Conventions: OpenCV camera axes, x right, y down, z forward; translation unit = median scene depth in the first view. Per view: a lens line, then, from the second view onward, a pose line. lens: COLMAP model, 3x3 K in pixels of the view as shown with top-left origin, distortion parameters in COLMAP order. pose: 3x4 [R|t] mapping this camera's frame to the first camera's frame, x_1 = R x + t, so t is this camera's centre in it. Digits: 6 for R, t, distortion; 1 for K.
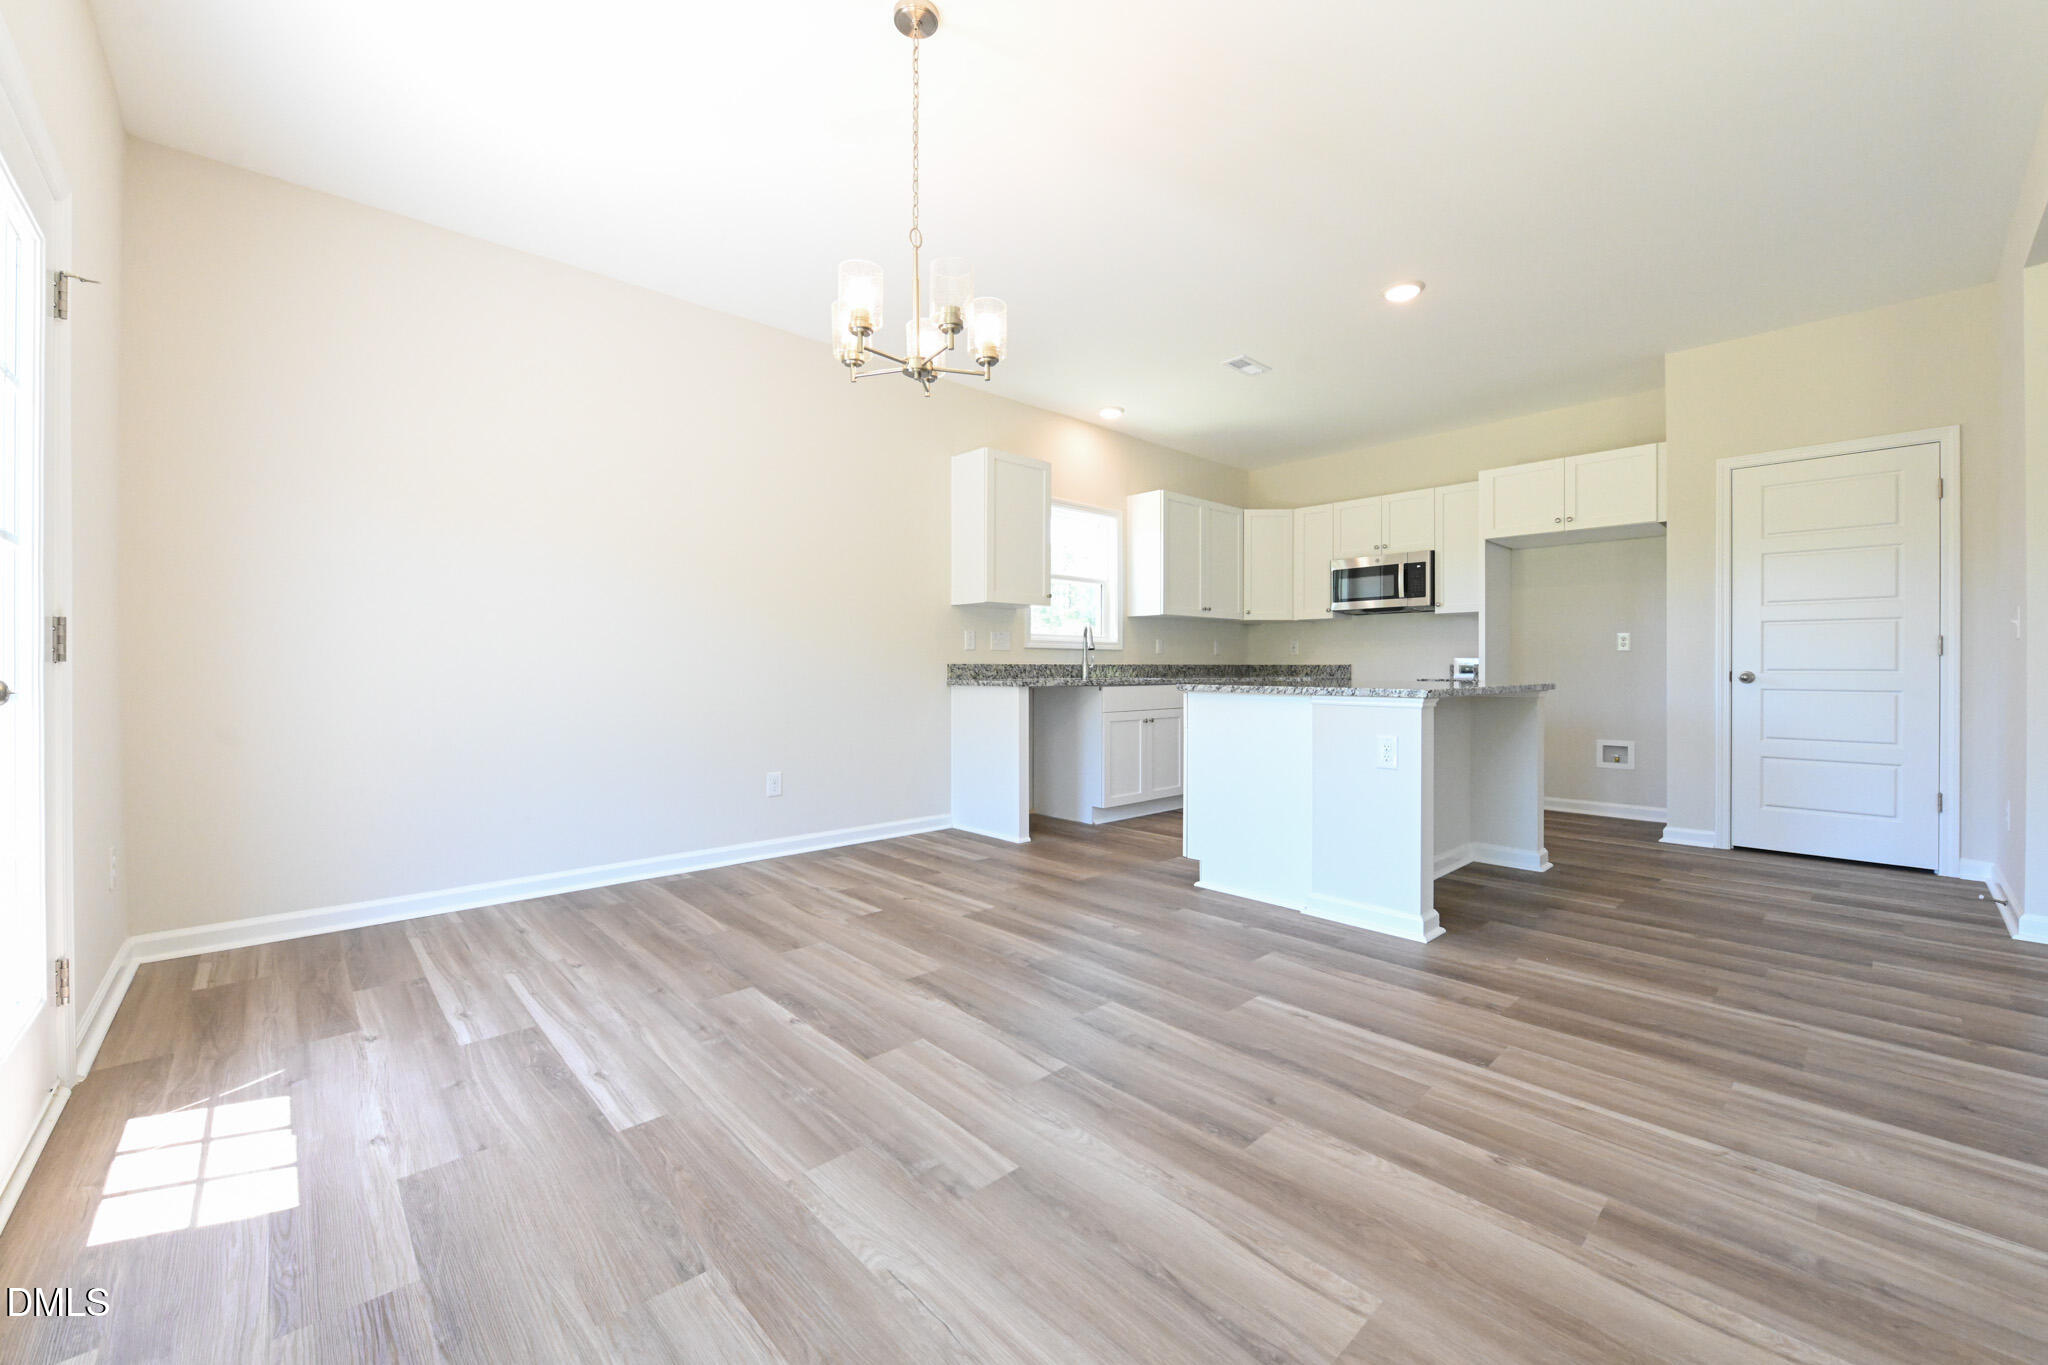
lens RADIAL K [[812.7, 0, 1026.9], [0, 812.7, 671.0], [0, 0, 1]] dist [-0.010571, 0.000188]
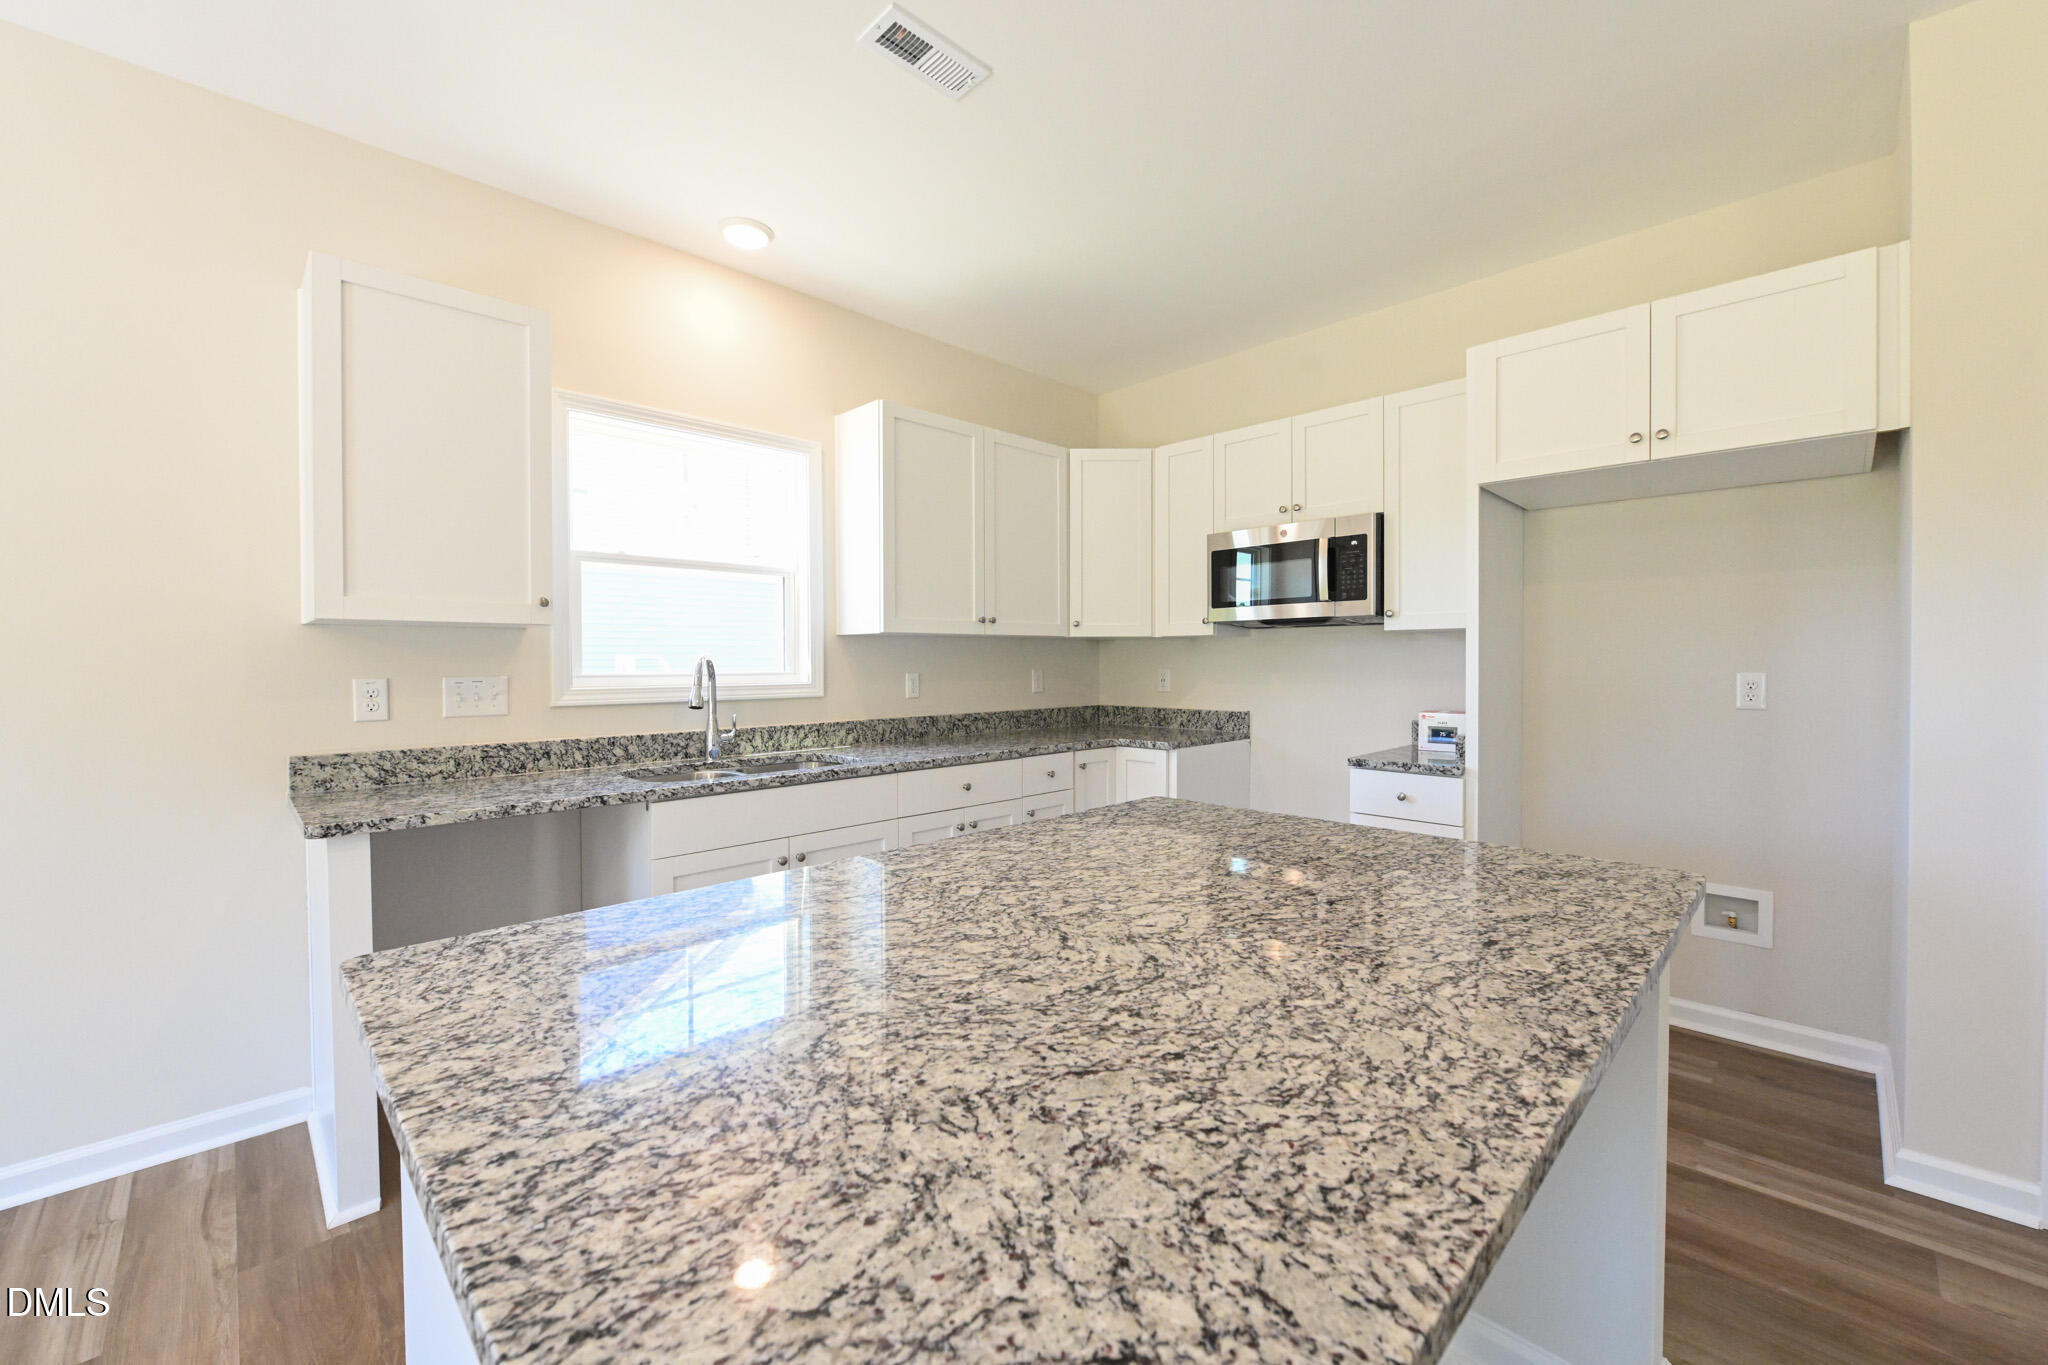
lens RADIAL K [[821.8, 0, 1031.4], [0, 821.8, 672.9], [0, 0, 1]] dist [-0.008149, -0.000281]
pose [[0.999515, -0.004248, 0.030842, 0.421952], [0.003883, 0.999922, 0.011878, -0.083624], [-0.030890, -0.011753, 0.999454, 0.772060]]
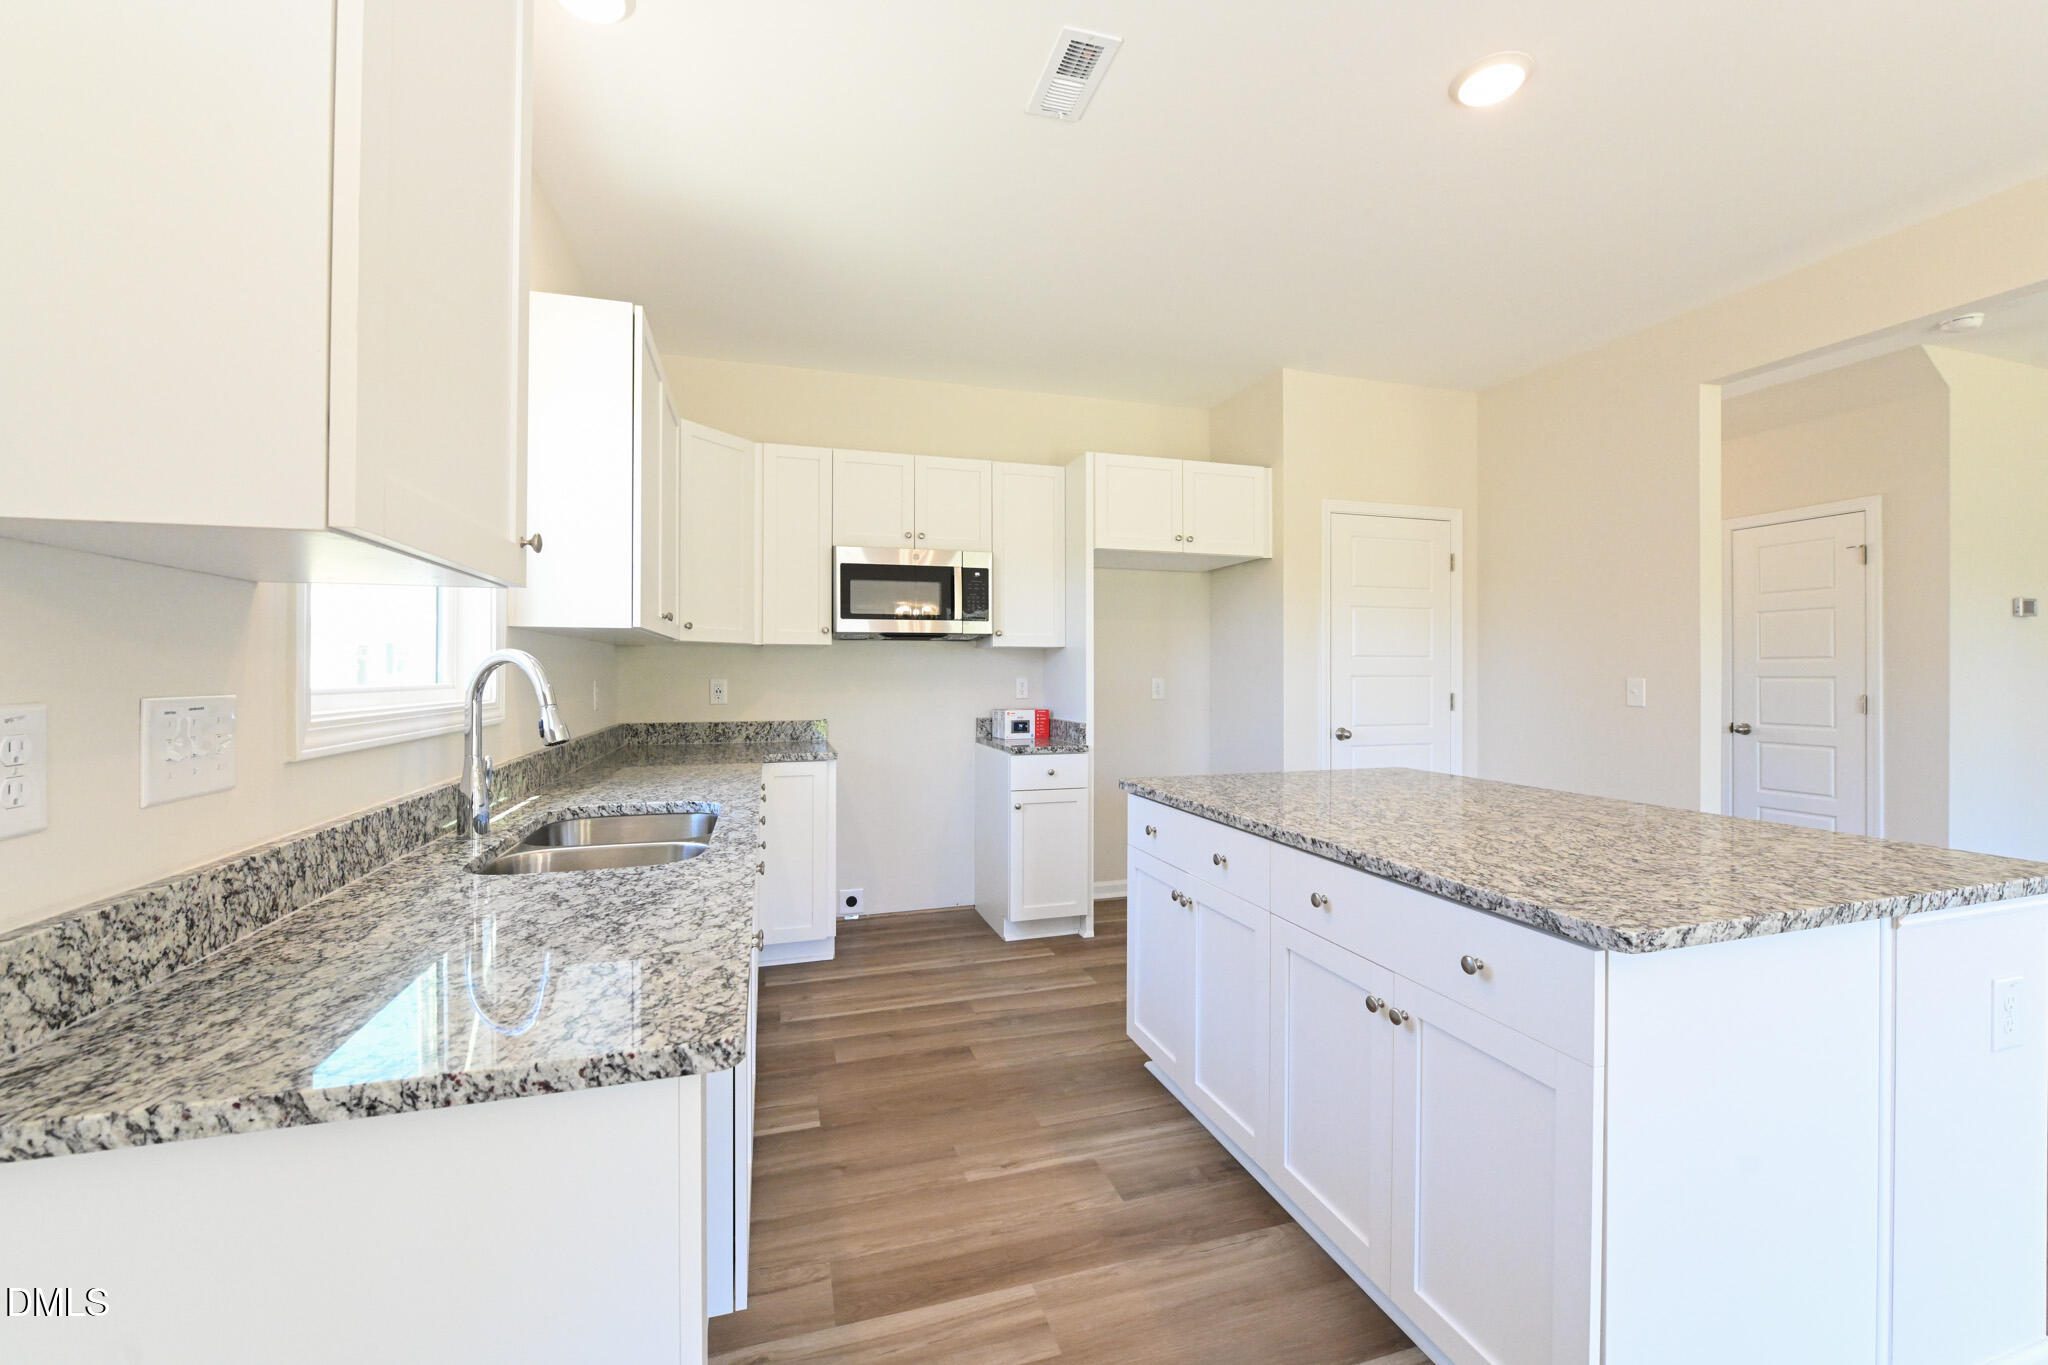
lens RADIAL K [[821.8, 0, 1031.4], [0, 821.8, 672.9], [0, 0, 1]] dist [-0.008149, -0.000281]
pose [[0.432204, -0.000829, 0.901775, -0.178497], [0.003350, 0.999994, -0.000686, -0.080429], [-0.901770, 0.003317, 0.432204, 1.127483]]
